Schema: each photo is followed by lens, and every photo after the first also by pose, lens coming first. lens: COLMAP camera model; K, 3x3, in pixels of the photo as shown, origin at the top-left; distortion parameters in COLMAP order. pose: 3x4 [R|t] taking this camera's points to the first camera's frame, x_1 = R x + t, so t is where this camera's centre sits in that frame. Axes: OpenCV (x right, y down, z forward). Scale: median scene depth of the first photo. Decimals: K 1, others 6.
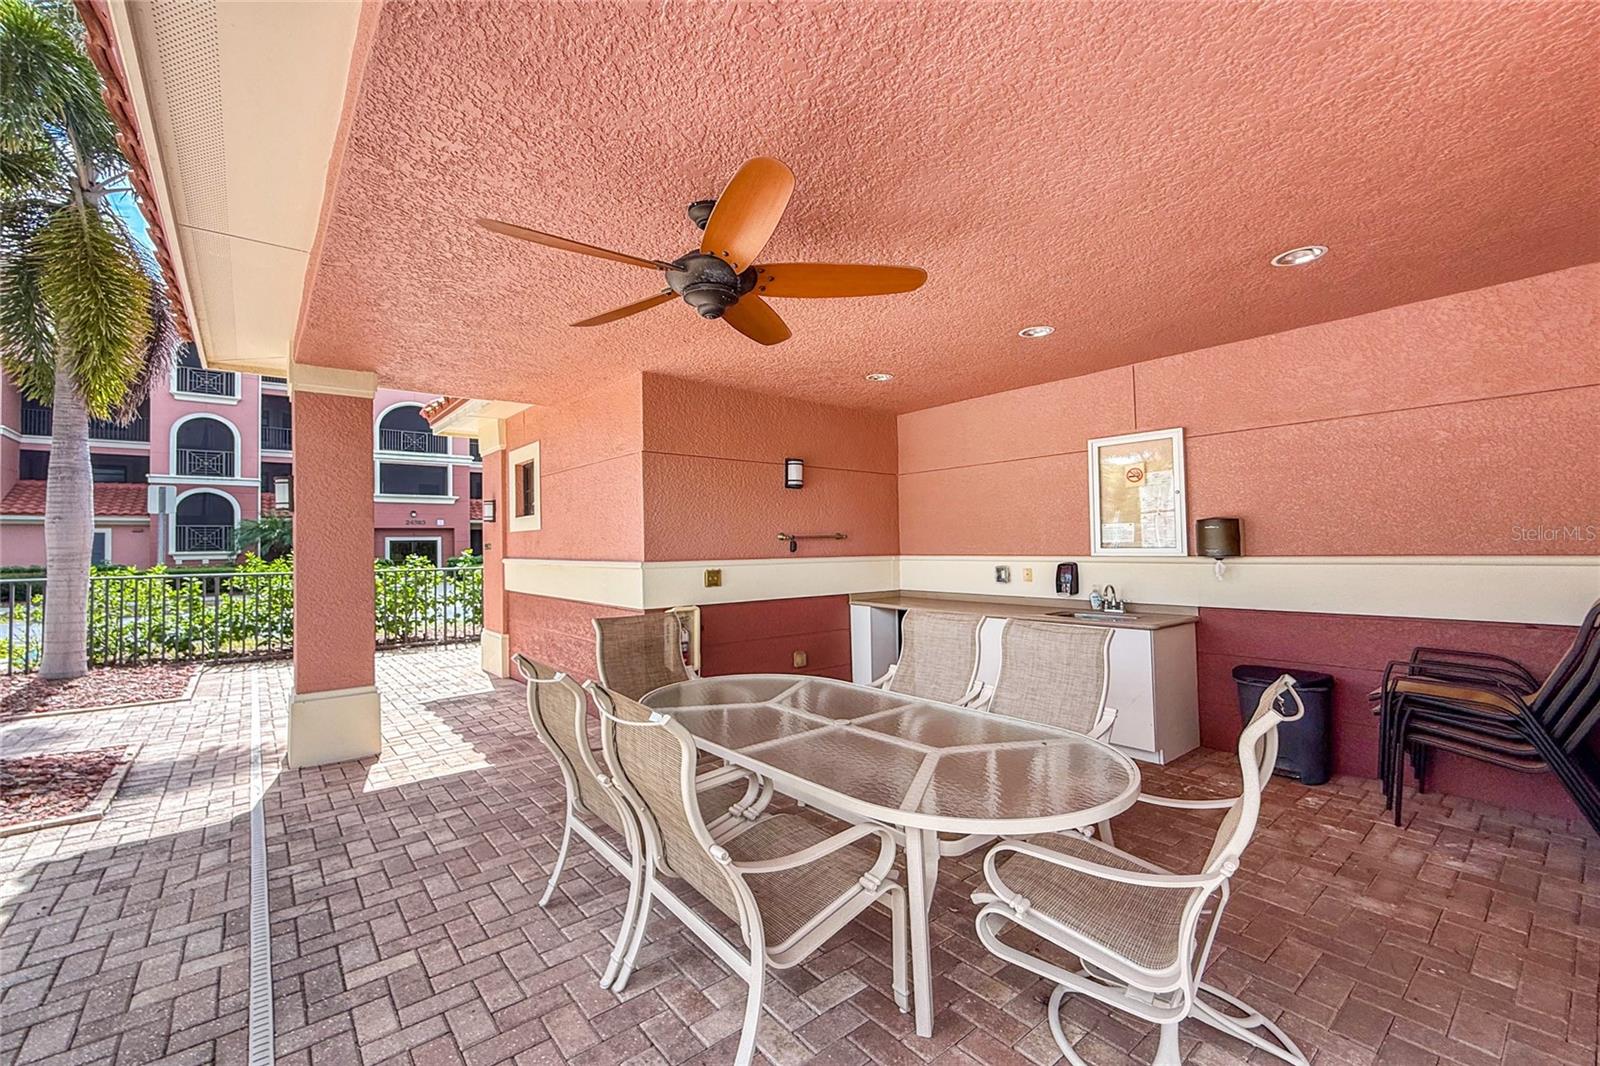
lens RADIAL K [[661.1, 0, 792.1], [0, 661.1, 544.4], [0, 0, 1]] dist [-0.001552, 0.000348]
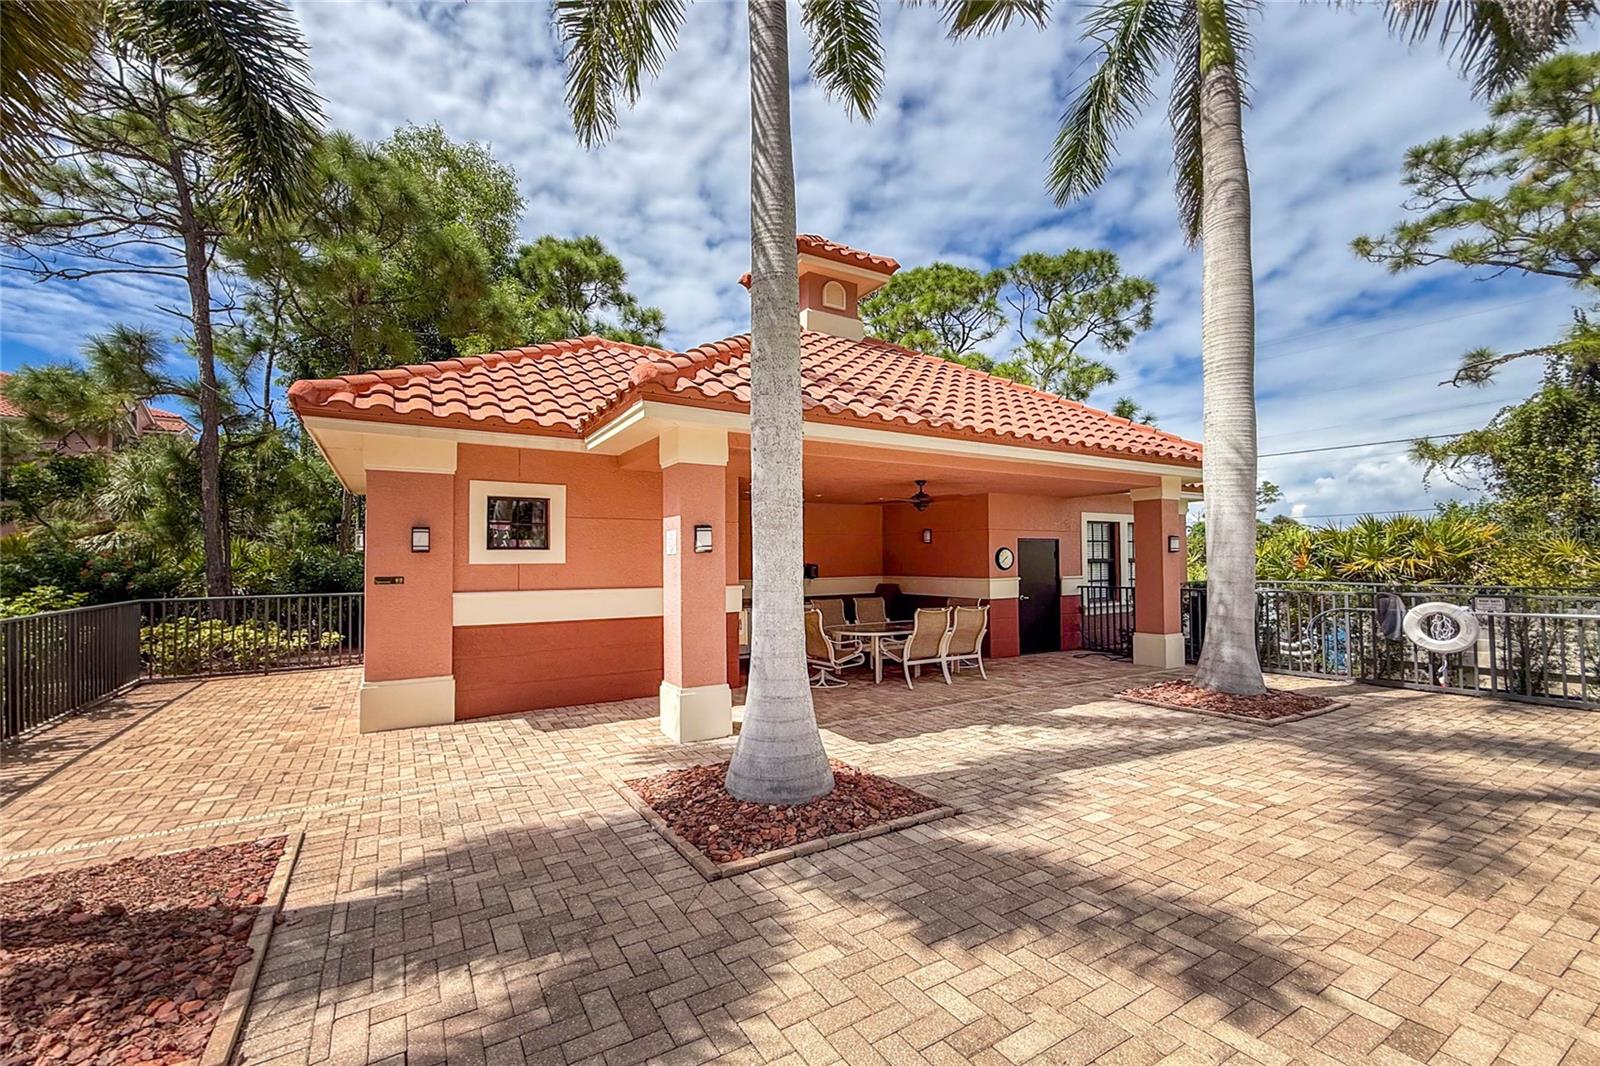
lens RADIAL K [[661.1, 0, 792.1], [0, 661.1, 544.4], [0, 0, 1]] dist [-0.001552, 0.000348]
pose [[0.145382, 0.039725, 0.988578, -2.808424], [-0.002022, 0.999203, -0.039854, -0.023683], [-0.989374, 0.003795, 0.145347, 0.847543]]
